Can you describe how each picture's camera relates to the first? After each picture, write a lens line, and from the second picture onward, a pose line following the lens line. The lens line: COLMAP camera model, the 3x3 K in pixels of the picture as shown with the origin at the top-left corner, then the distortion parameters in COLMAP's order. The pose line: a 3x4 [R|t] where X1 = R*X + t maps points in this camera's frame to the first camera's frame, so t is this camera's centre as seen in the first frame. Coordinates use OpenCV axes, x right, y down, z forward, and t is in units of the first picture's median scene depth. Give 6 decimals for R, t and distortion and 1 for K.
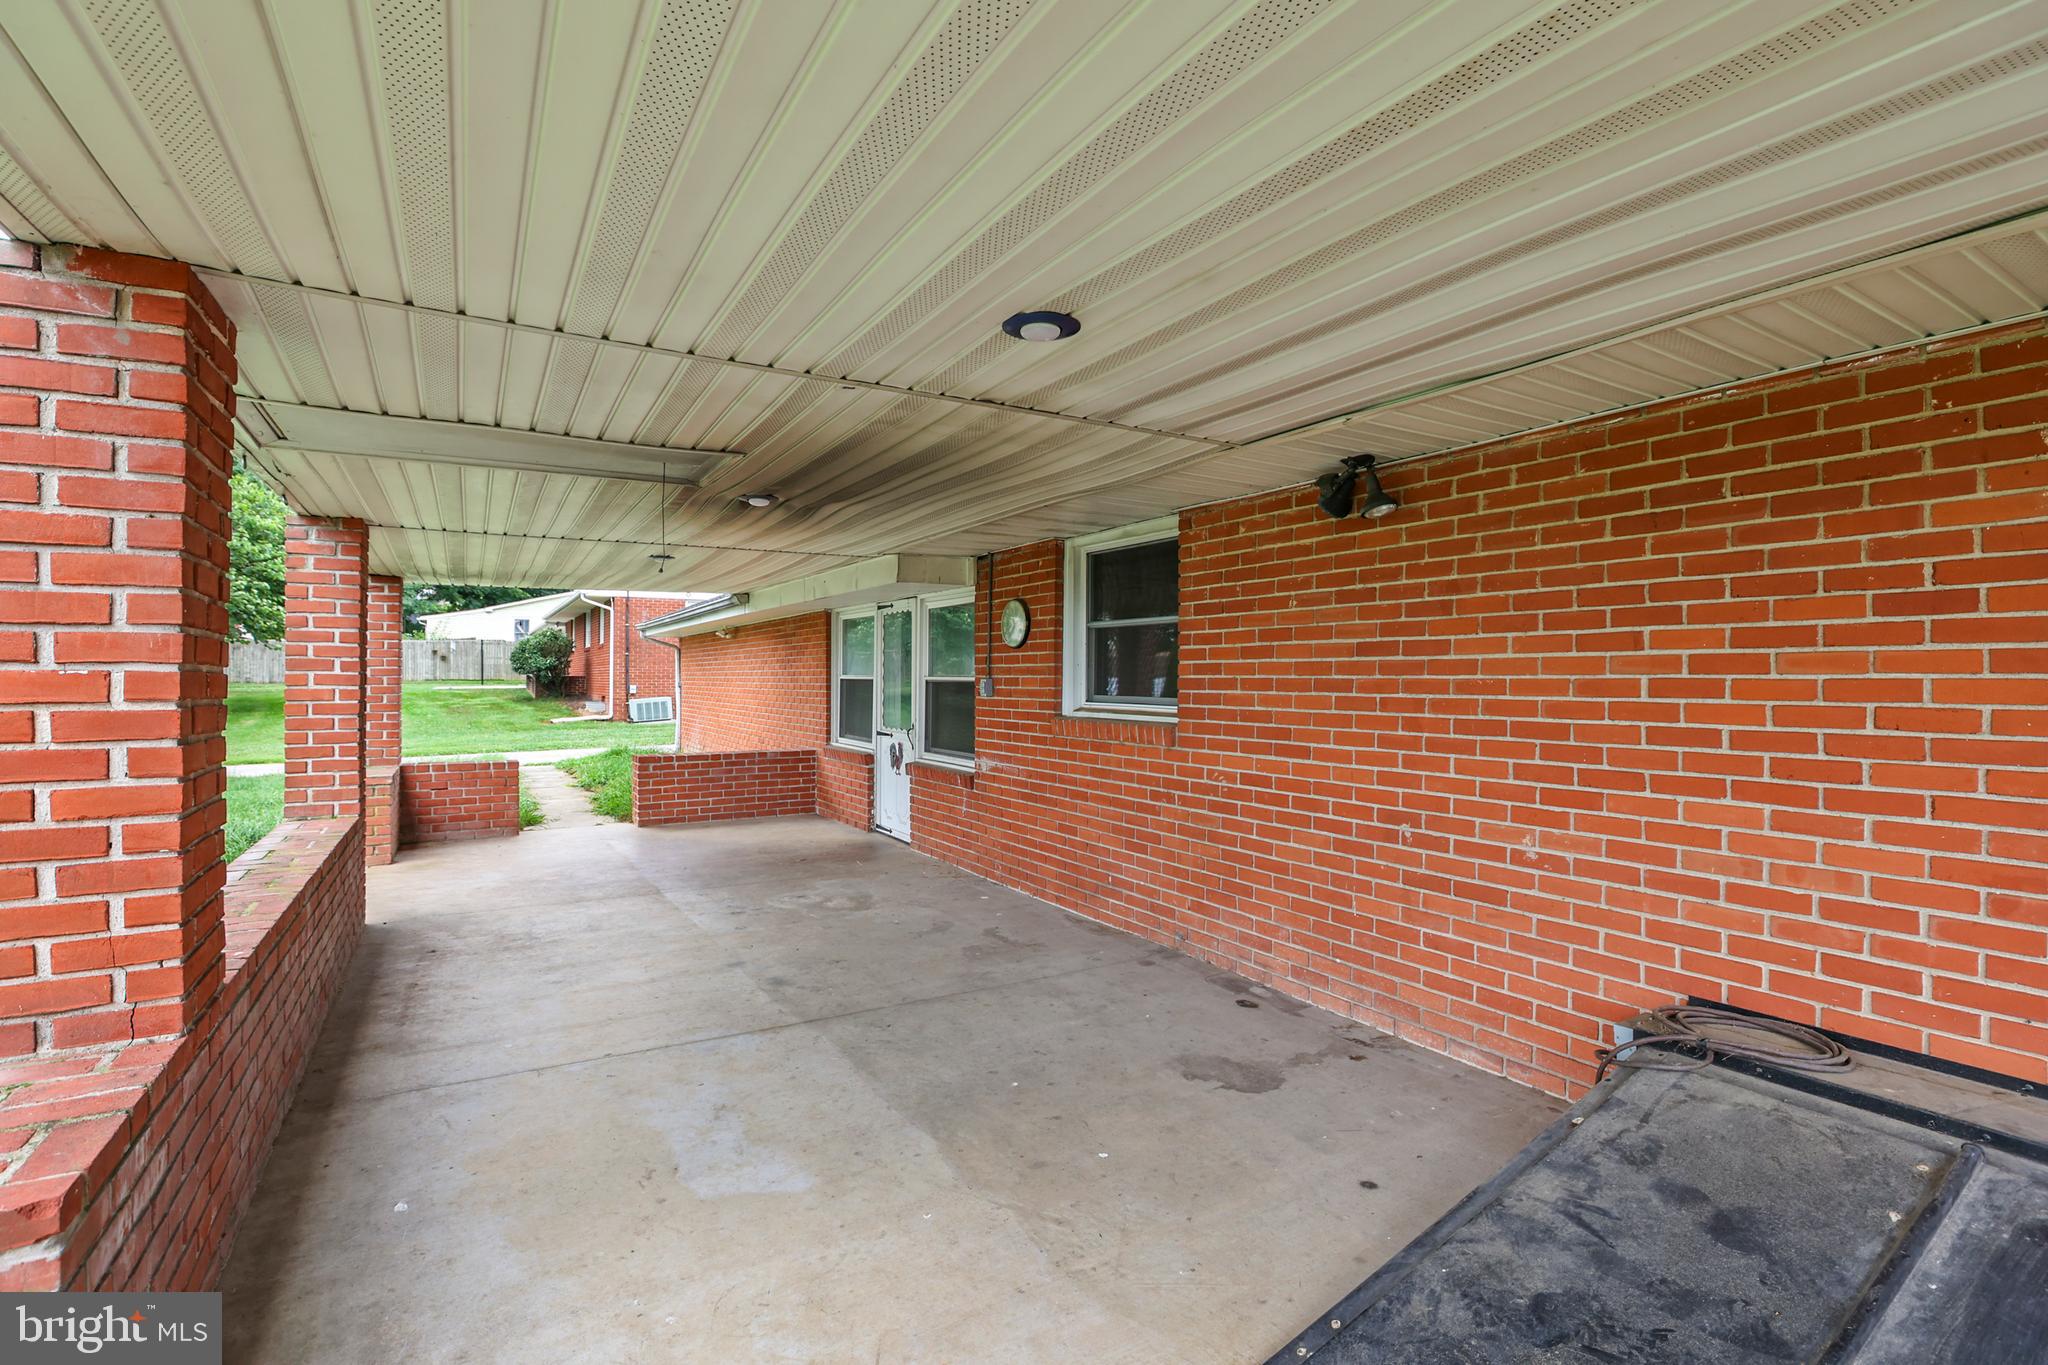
lens RADIAL K [[956.4, 0, 1011.0], [0, 956.4, 677.6], [0, 0, 1]] dist [-0.037866, 0.005626]
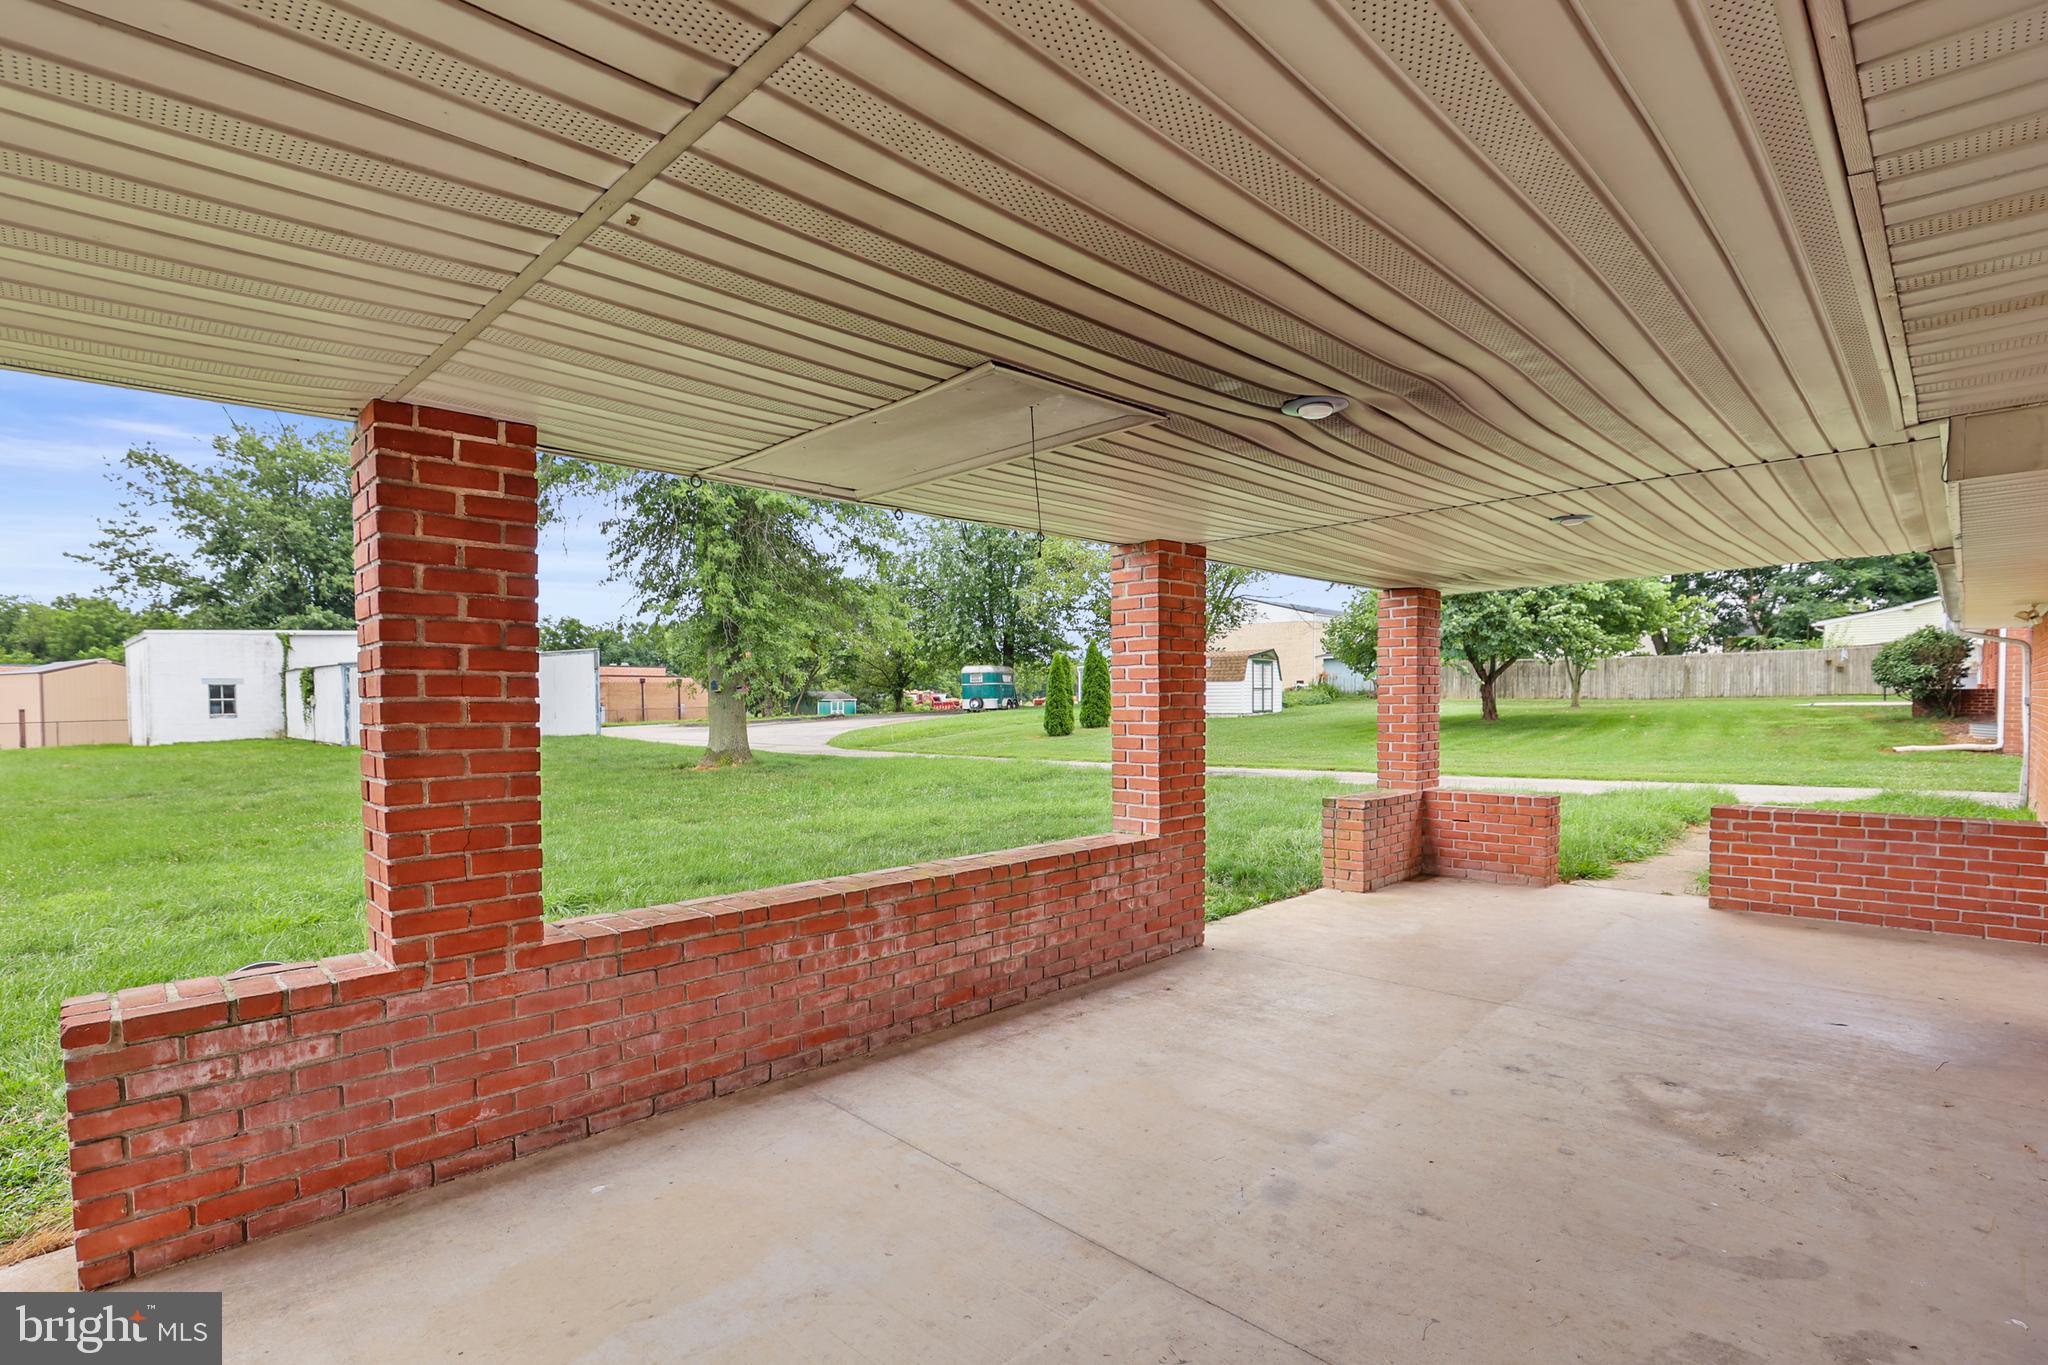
lens RADIAL K [[956.4, 0, 1020.5], [0, 956.4, 695.9], [0, 0, 1]] dist [-0.037866, 0.005626]
pose [[0.244384, -0.007093, -0.969652, 0.158567], [0.010242, 0.999936, -0.004733, -0.000628], [0.969624, -0.008774, 0.244442, 0.352163]]
